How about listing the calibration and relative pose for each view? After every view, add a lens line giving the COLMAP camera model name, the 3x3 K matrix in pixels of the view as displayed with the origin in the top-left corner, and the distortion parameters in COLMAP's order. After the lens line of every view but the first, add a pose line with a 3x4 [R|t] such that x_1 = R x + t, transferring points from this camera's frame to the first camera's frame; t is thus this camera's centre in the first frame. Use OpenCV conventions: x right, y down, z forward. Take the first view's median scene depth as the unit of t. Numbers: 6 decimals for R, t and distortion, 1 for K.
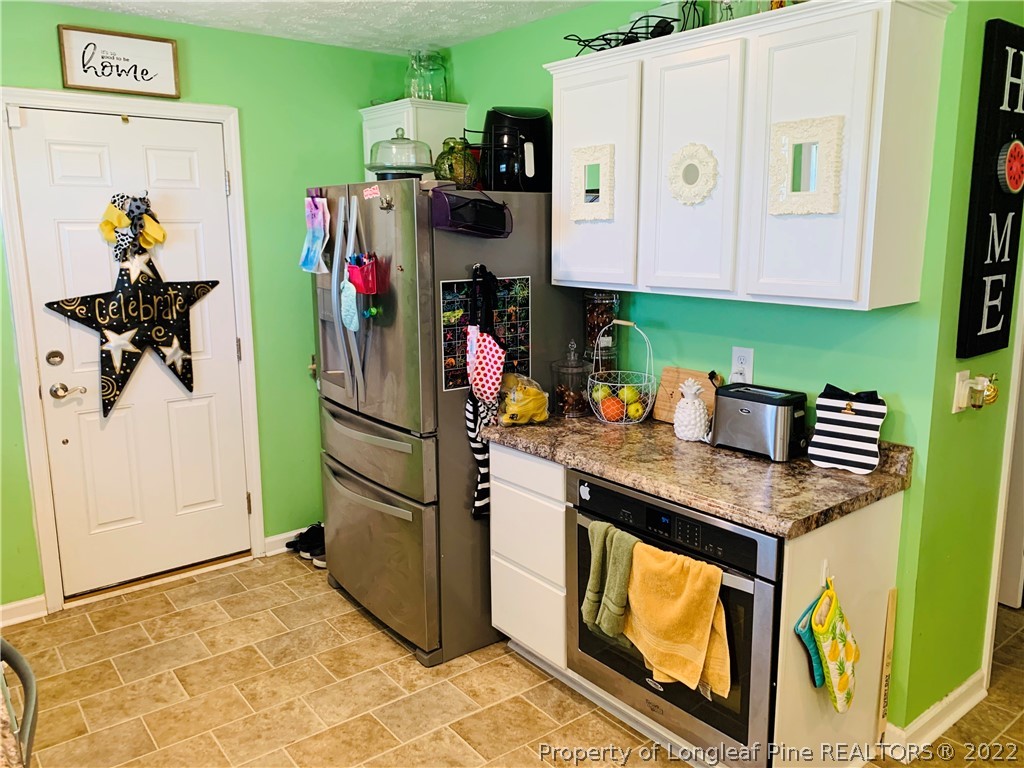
lens RADIAL K [[784.5, 0, 510.4], [0, 784.5, 374.1], [0, 0, 1]] dist [0.008696, -0.011666]
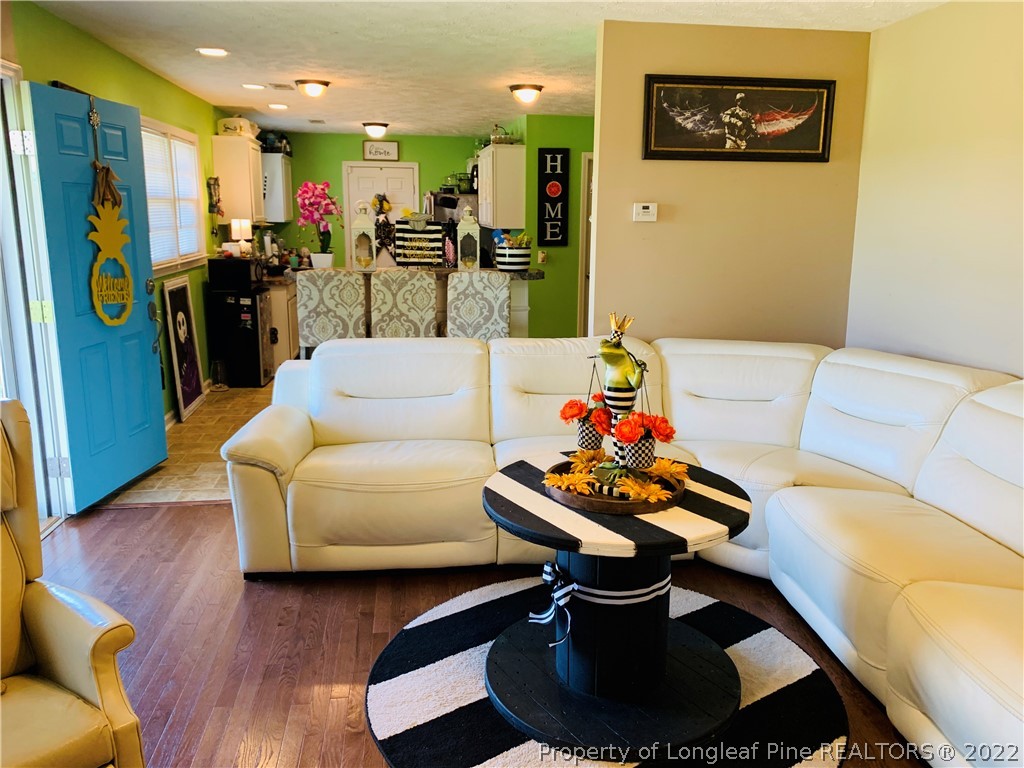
lens RADIAL K [[784.5, 0, 516.5], [0, 784.5, 383.1], [0, 0, 1]] dist [0.008696, -0.011666]
pose [[0.863985, 0.122558, -0.488375, 1.513947], [-0.108750, 0.992453, 0.056665, 0.263344], [0.491634, 0.004153, 0.870792, -1.353652]]
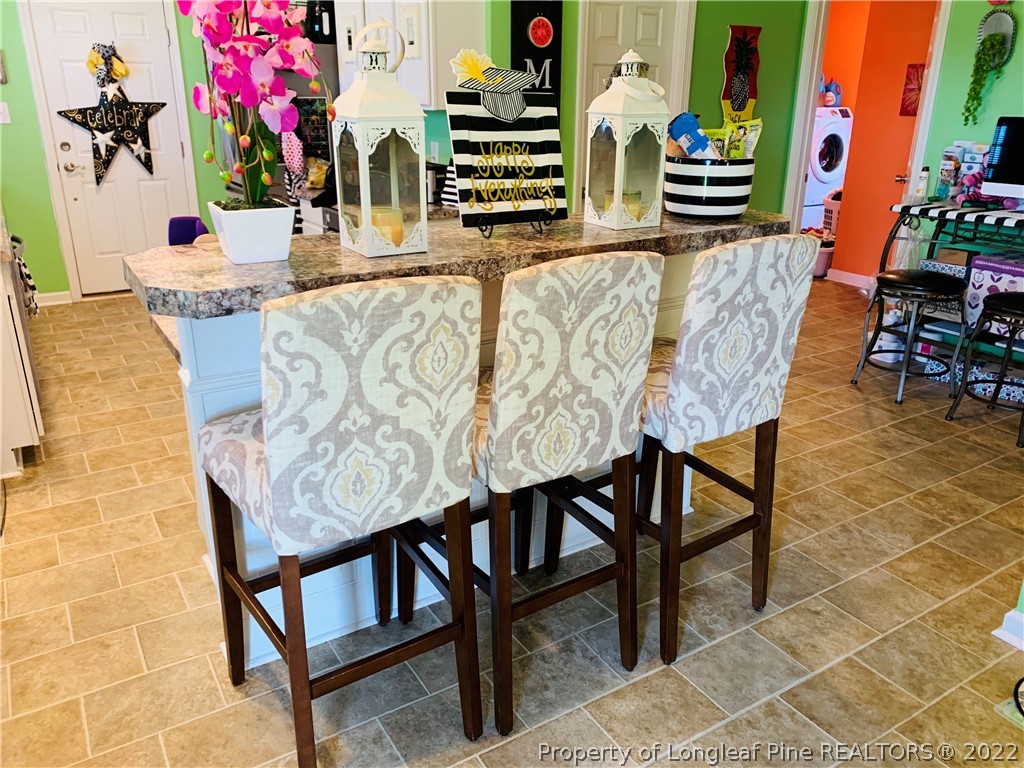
lens RADIAL K [[784.5, 0, 512.0], [0, 784.5, 384.6], [0, 0, 1]] dist [0.008696, -0.011666]
pose [[0.993916, 0.052762, -0.096685, 0.539861], [-0.035297, 0.984082, 0.174176, 0.149594], [0.104336, -0.169704, 0.979956, -0.610734]]
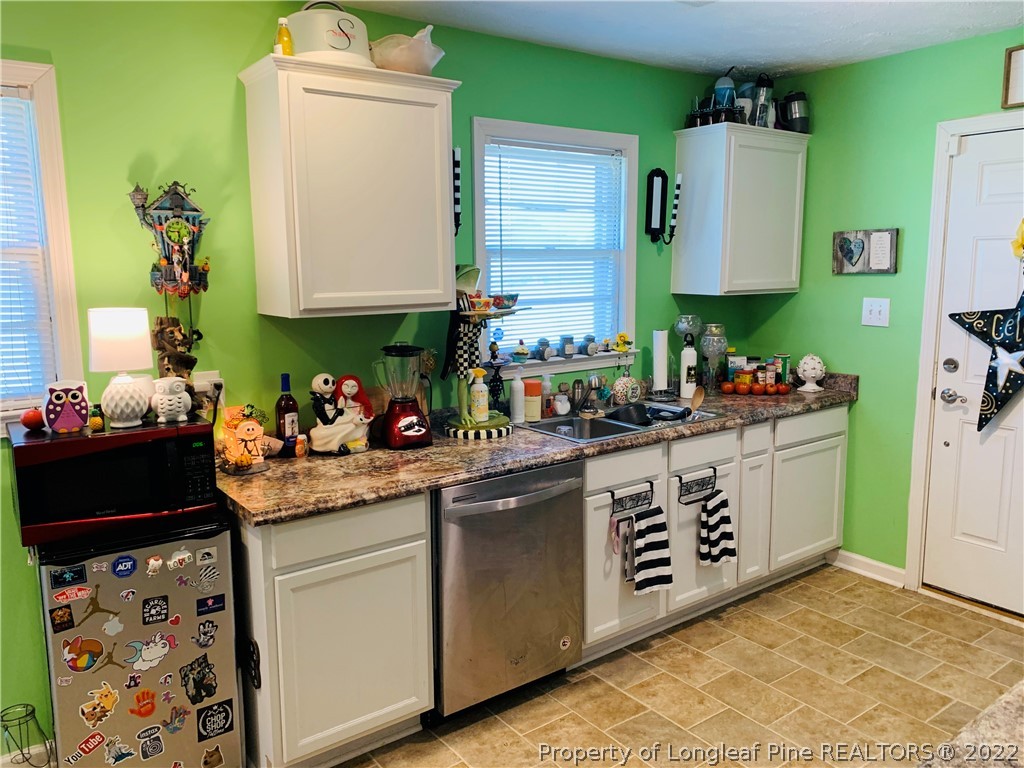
lens RADIAL K [[784.5, 0, 513.3], [0, 784.5, 379.4], [0, 0, 1]] dist [0.008696, -0.011666]
pose [[-0.035117, 0.161889, -0.986184, 0.493865], [-0.171035, 0.971260, 0.165530, -0.075311], [0.984639, 0.174485, -0.006419, 0.407977]]
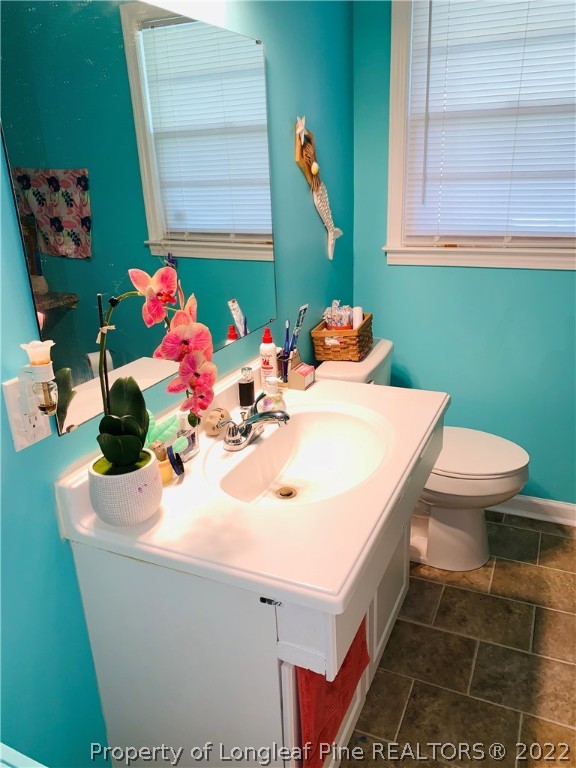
lens RADIAL K [[588.4, 0, 291.2], [0, 588.4, 384.5], [0, 0, 1]] dist [0.008696, -0.011666]
pose [[0.464248, 0.294761, -0.835218, 0.005696], [-0.126237, 0.955391, 0.267005, -0.020944], [0.876663, -0.018521, 0.480748, 0.236369]]
